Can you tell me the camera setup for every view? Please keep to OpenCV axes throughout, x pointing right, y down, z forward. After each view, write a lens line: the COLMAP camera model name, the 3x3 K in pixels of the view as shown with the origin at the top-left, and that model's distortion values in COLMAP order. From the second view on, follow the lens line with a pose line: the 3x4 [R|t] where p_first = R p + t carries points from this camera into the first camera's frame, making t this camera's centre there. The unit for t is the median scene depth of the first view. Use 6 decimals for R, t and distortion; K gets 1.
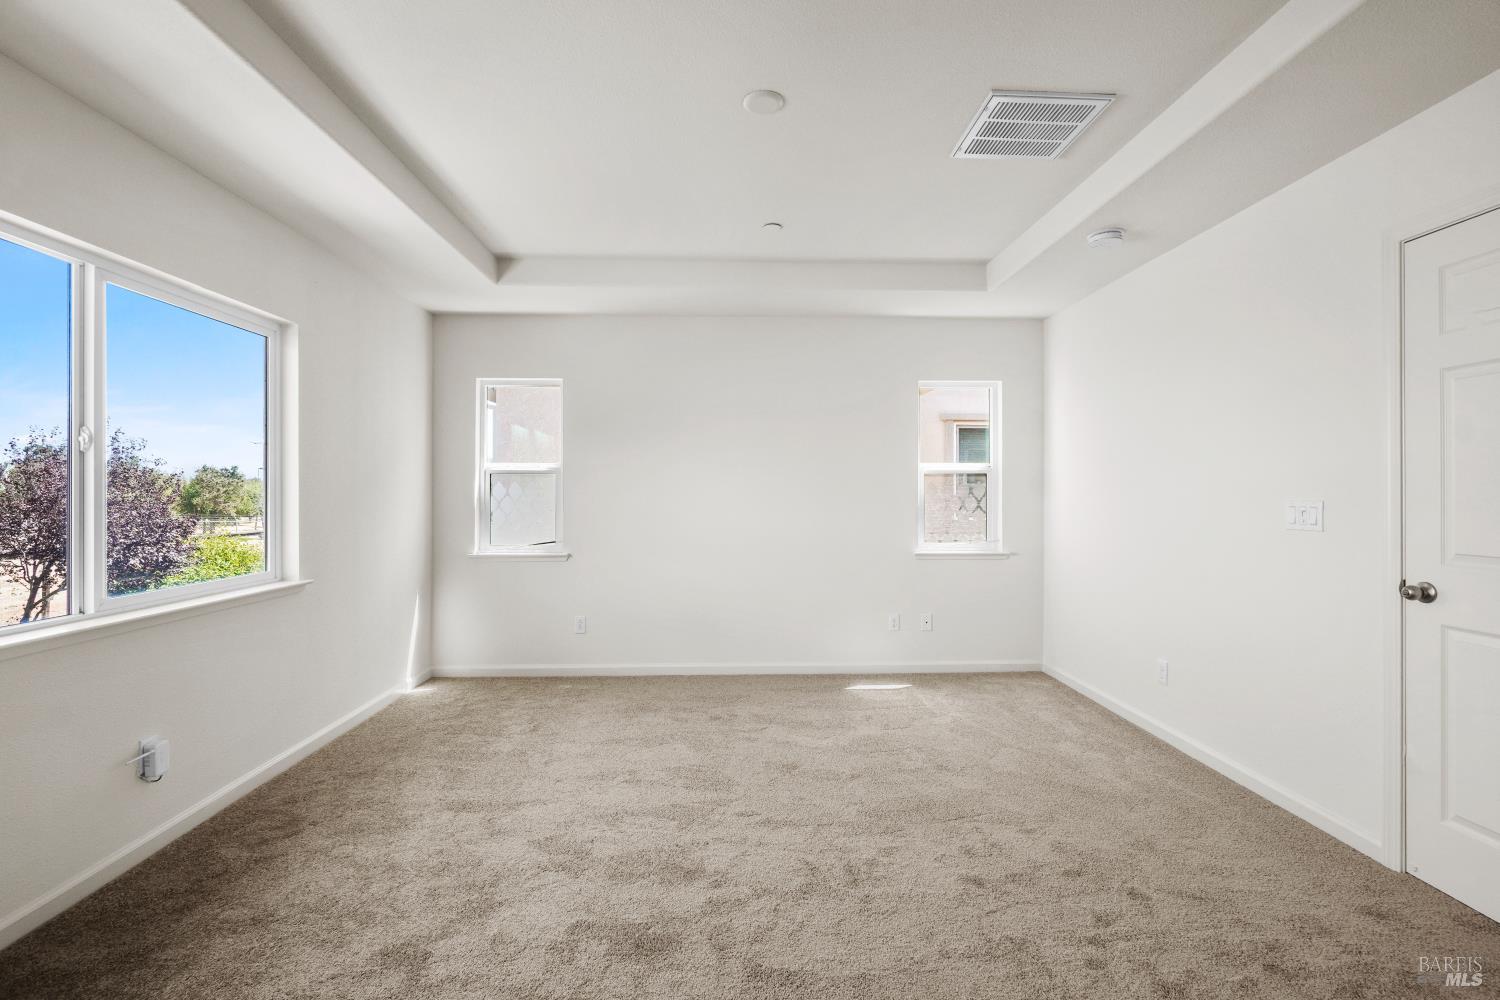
lens RADIAL K [[676.2, 0, 748.7], [0, 676.2, 493.2], [0, 0, 1]] dist [-0.000819, -0.002790]
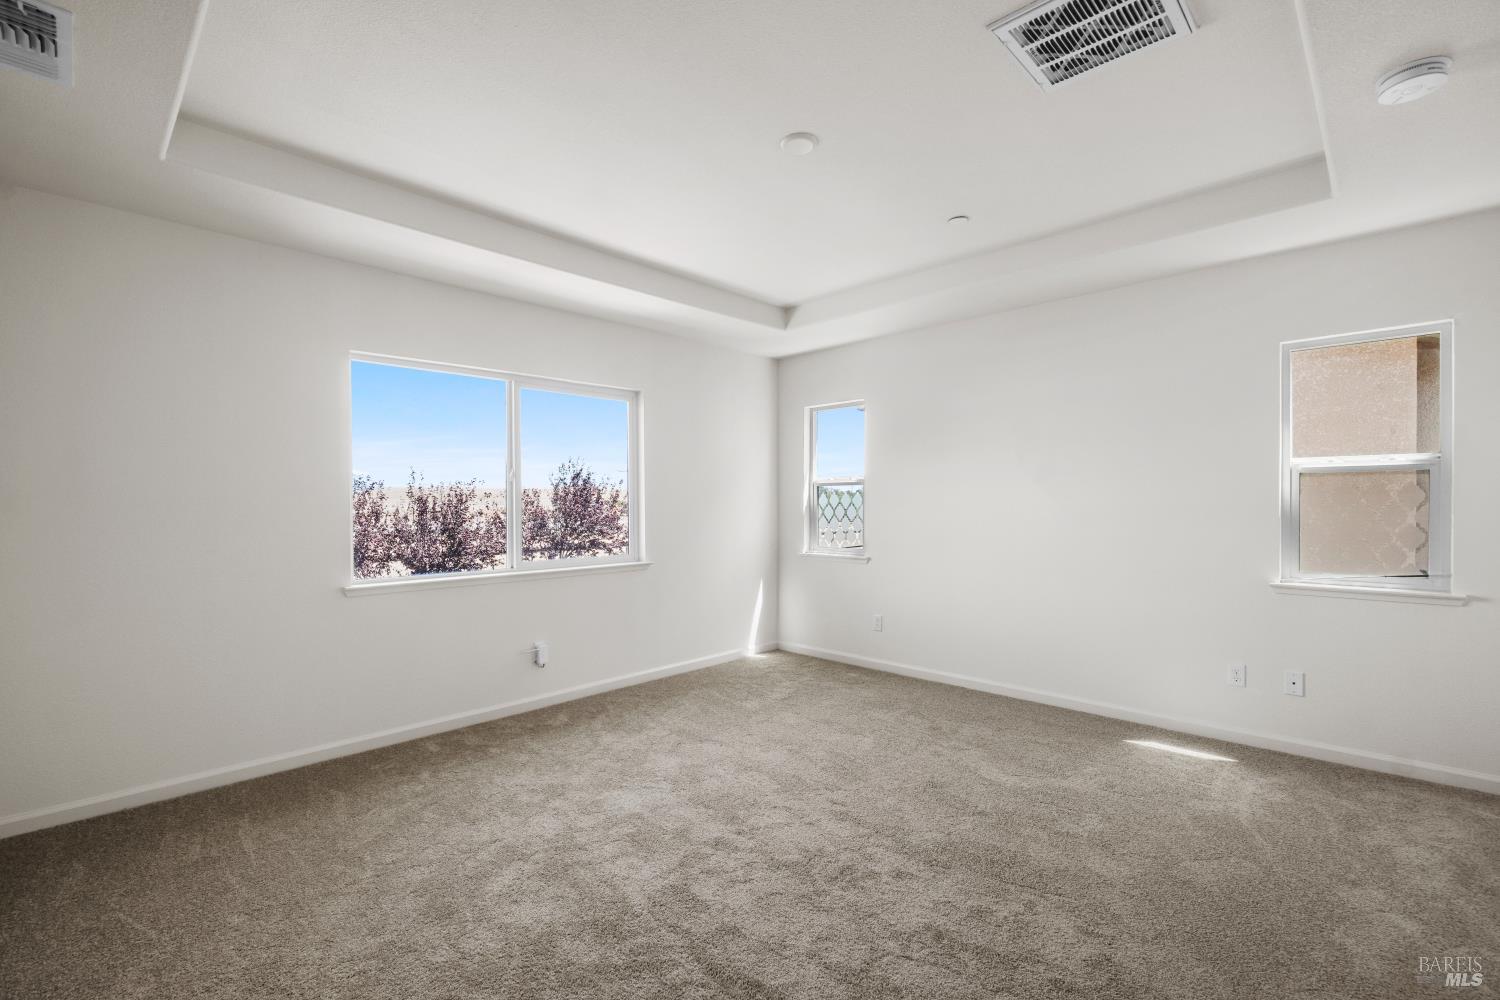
lens RADIAL K [[676.2, 0, 735.8], [0, 676.2, 508.1], [0, 0, 1]] dist [-0.000819, -0.002790]
pose [[0.671963, 0.001812, -0.740583, 0.490904], [0.004666, 0.999967, 0.006681, 0.000970], [0.740570, -0.007945, 0.671932, 0.120132]]
